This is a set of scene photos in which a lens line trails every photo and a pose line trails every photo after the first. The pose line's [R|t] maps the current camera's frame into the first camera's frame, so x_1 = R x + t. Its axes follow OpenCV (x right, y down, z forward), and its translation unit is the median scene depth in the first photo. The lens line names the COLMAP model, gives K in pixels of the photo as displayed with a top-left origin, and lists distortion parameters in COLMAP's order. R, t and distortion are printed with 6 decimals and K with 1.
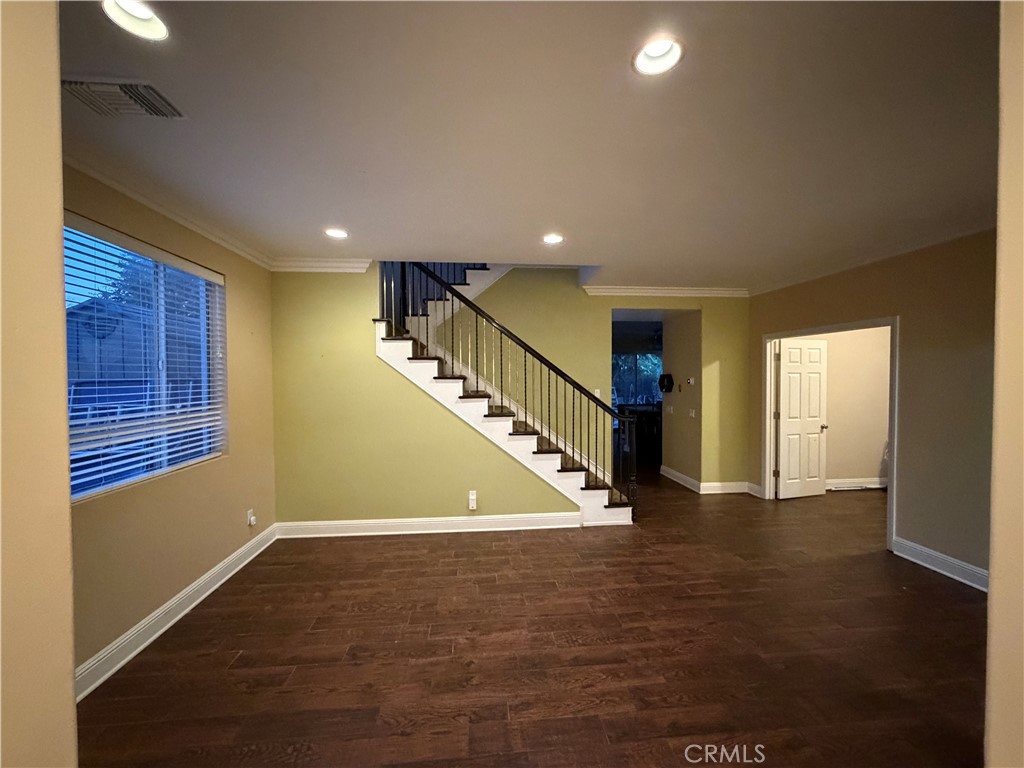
lens RADIAL K [[406.7, 0, 514.3], [0, 406.7, 383.7], [0, 0, 1]] dist [0.000865, 0.000127]
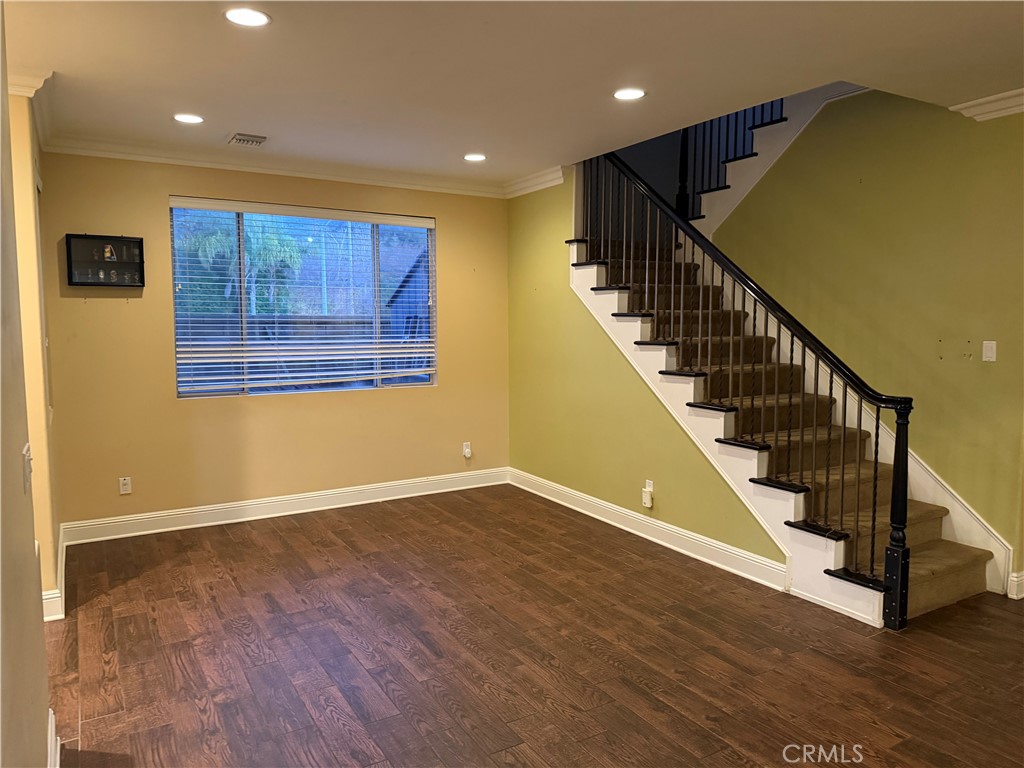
lens RADIAL K [[715.0, 0, 516.2], [0, 715.0, 382.7], [0, 0, 1]] dist [0.044446, -0.011888]
pose [[0.436363, 0.088862, -0.895372, 1.114046], [-0.016629, 0.995738, 0.090719, -0.007849], [0.899617, -0.024697, 0.435981, 0.355778]]
